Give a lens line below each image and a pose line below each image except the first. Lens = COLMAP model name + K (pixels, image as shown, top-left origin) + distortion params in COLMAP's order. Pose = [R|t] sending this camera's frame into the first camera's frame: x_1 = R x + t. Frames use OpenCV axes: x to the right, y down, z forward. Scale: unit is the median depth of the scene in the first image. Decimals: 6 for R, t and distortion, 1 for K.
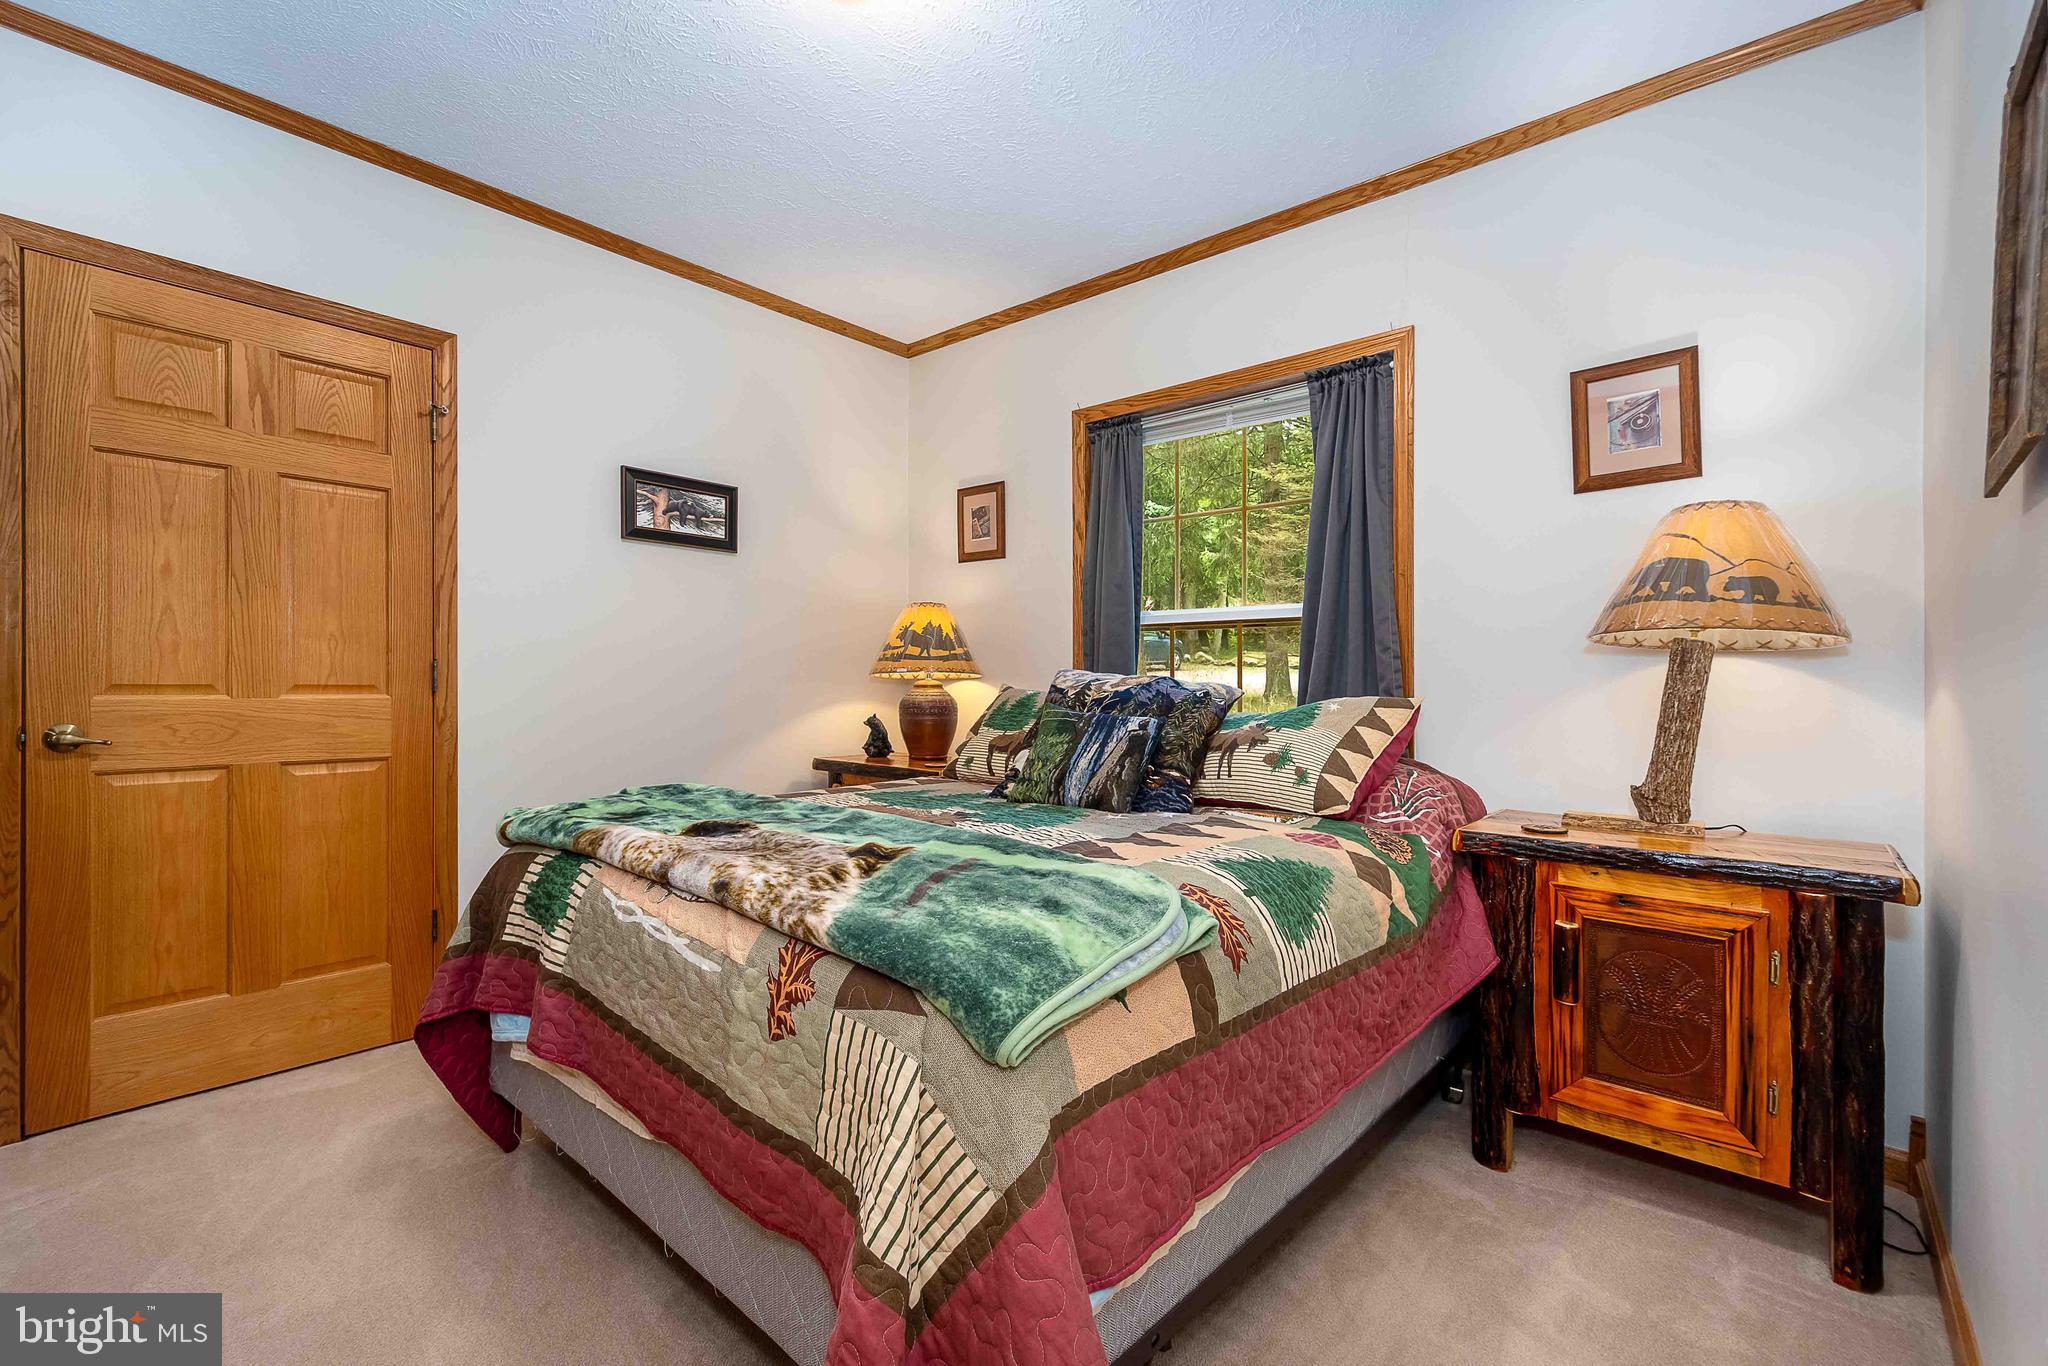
lens RADIAL K [[893.7, 0, 998.6], [0, 893.7, 676.2], [0, 0, 1]] dist [0.023022, 0.000145]
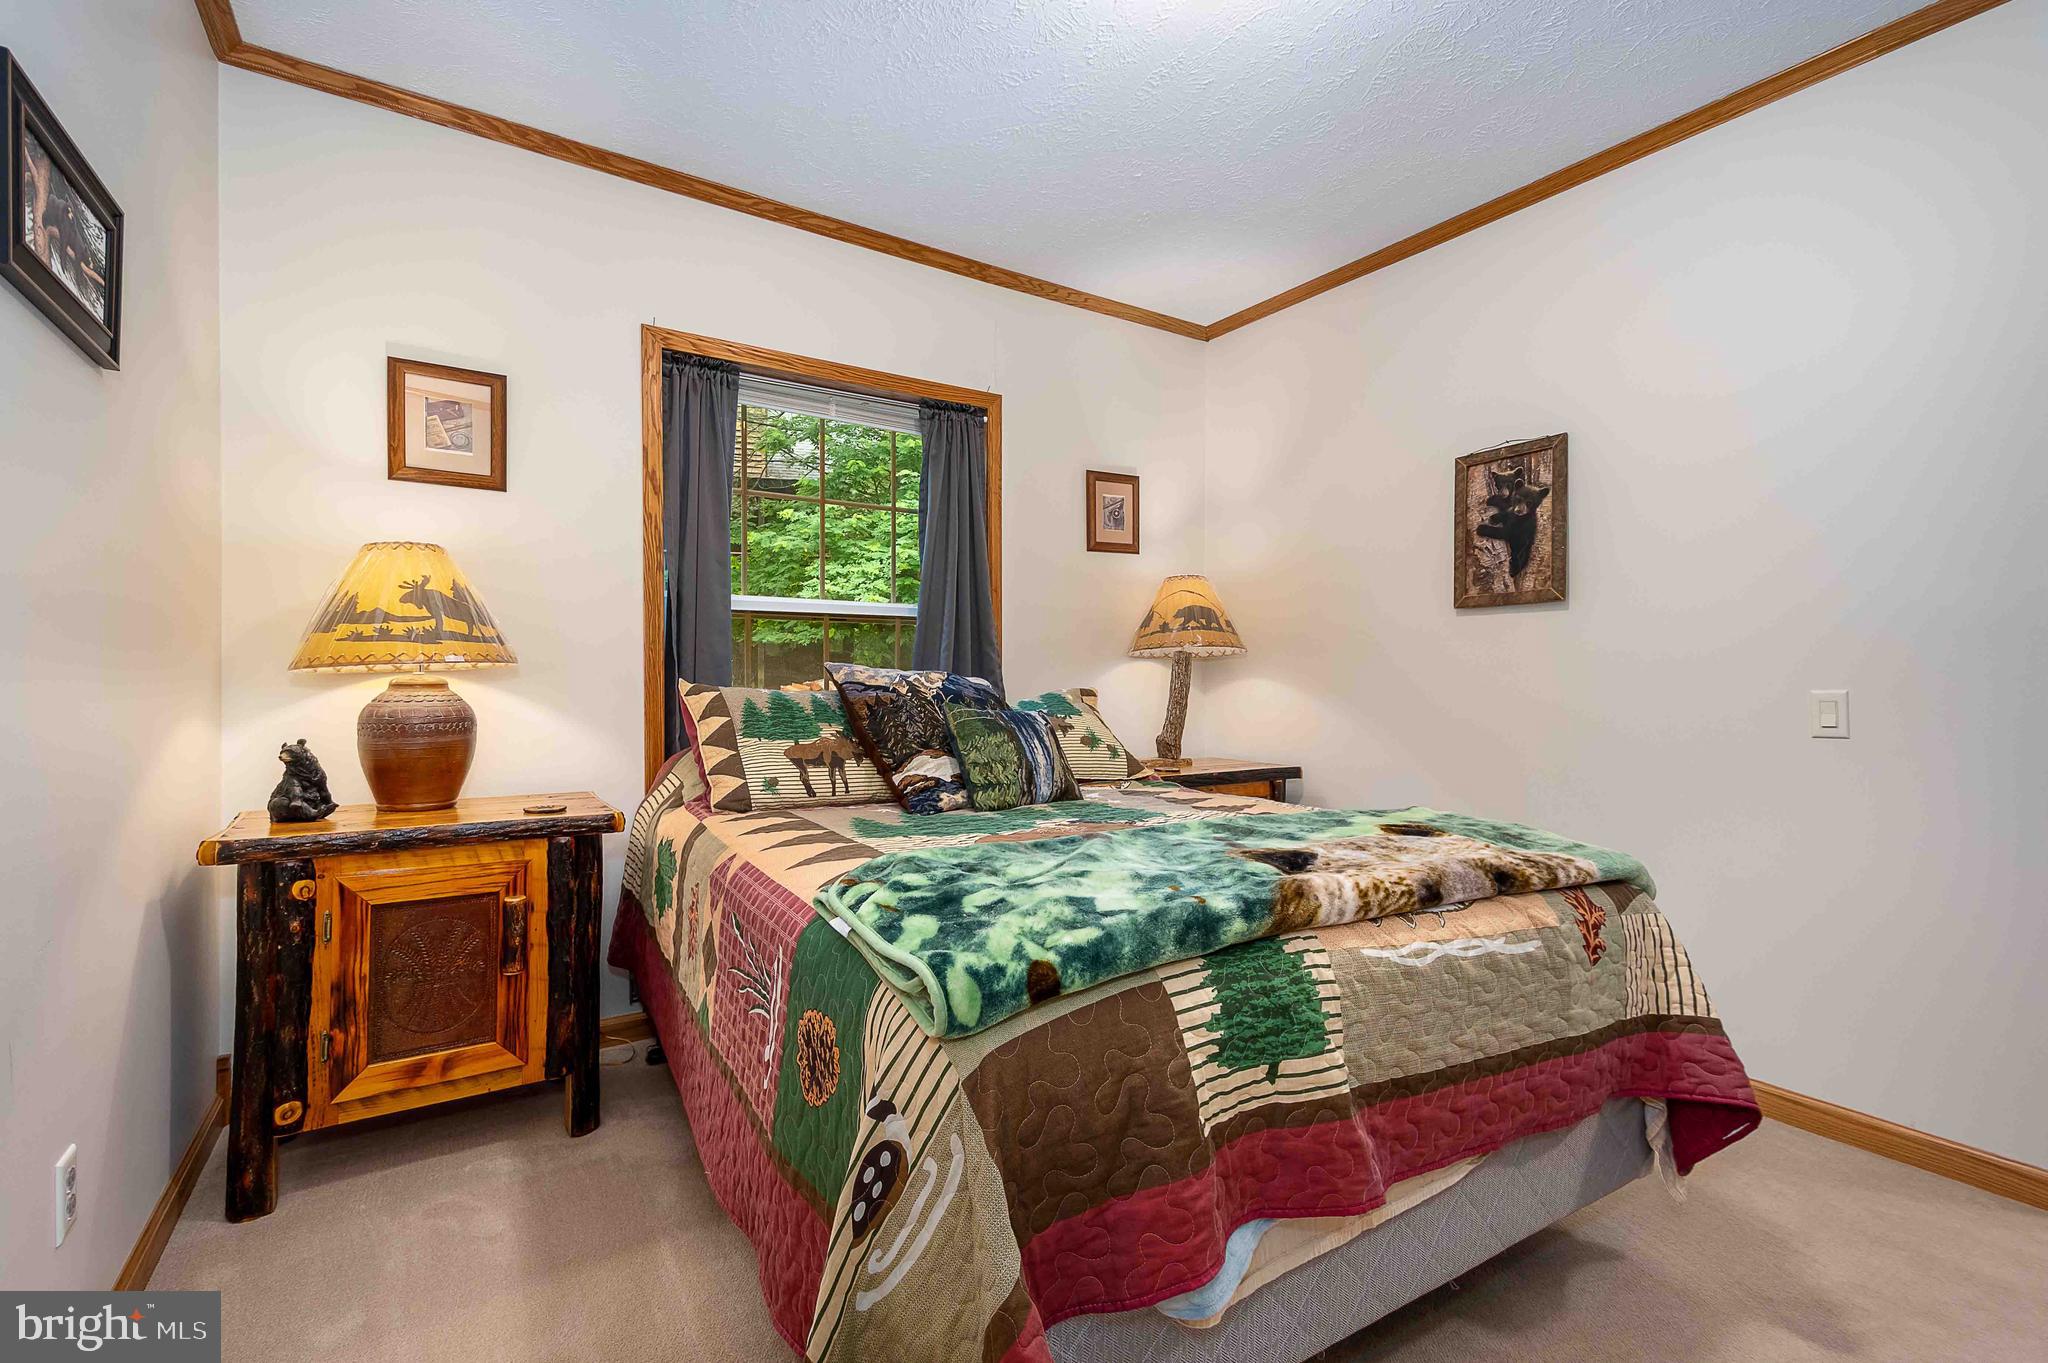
lens RADIAL K [[896.8, 0, 1003.3], [0, 896.8, 673.9], [0, 0, 1]] dist [0.003098, 0.000108]
pose [[0.280498, -0.004186, 0.959845, -0.711357], [-0.008682, 0.999939, 0.006898, -0.004758], [-0.959815, -0.010268, 0.280445, 0.602969]]
